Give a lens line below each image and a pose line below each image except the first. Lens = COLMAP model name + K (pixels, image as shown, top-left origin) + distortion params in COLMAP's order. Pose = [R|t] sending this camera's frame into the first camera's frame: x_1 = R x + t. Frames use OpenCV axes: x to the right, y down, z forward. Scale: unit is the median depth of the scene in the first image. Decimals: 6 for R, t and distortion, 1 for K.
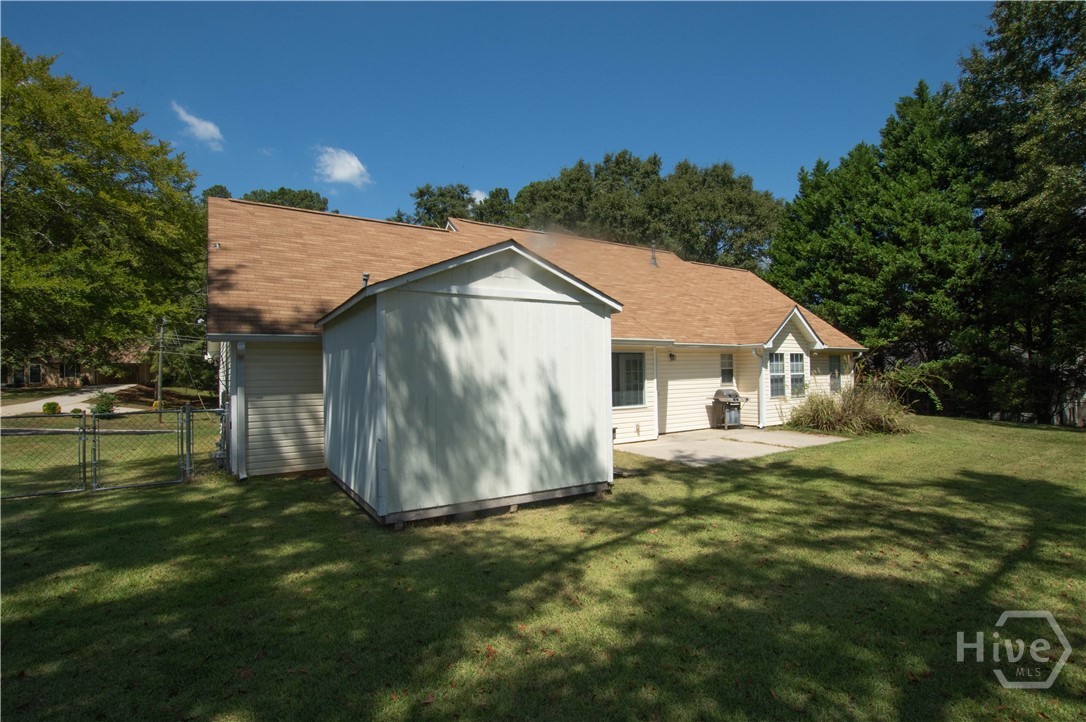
lens RADIAL K [[528.8, 0, 554.4], [0, 528.8, 365.8], [0, 0, 1]] dist [-0.026769, 0.002669]
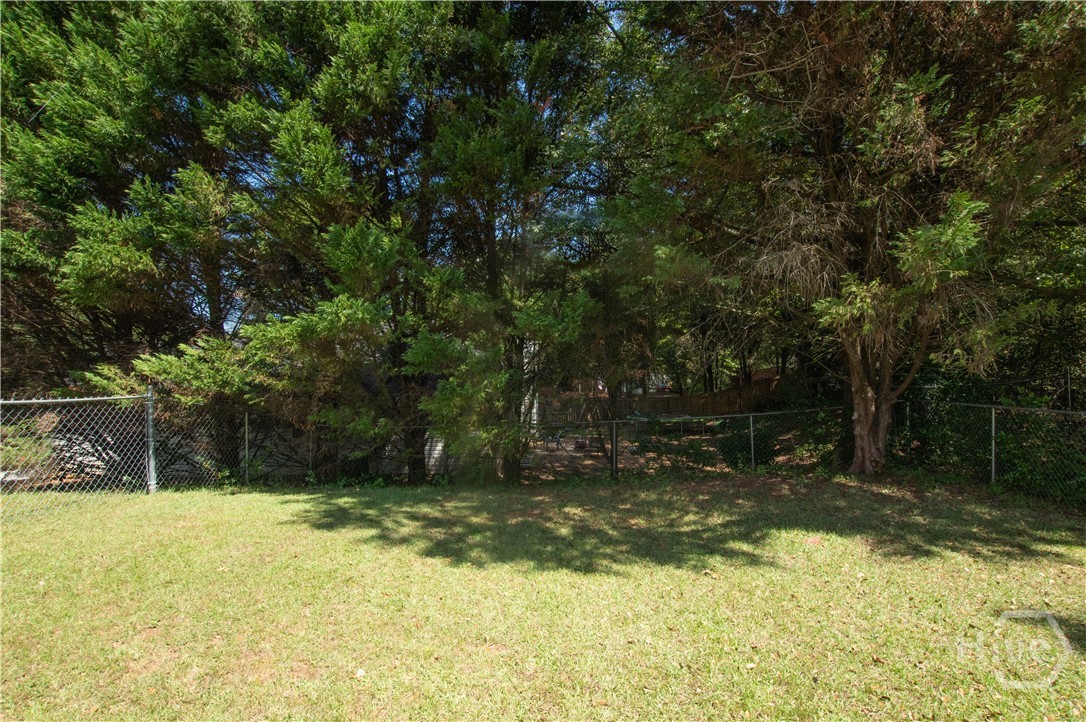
lens RADIAL K [[528.8, 0, 554.4], [0, 528.8, 365.8], [0, 0, 1]] dist [-0.026769, 0.002669]
pose [[0.543803, -0.000293, 0.839213, 0.561564], [-0.015242, 0.999832, 0.010225, 0.013117], [-0.839075, -0.018351, 0.543707, 0.698351]]
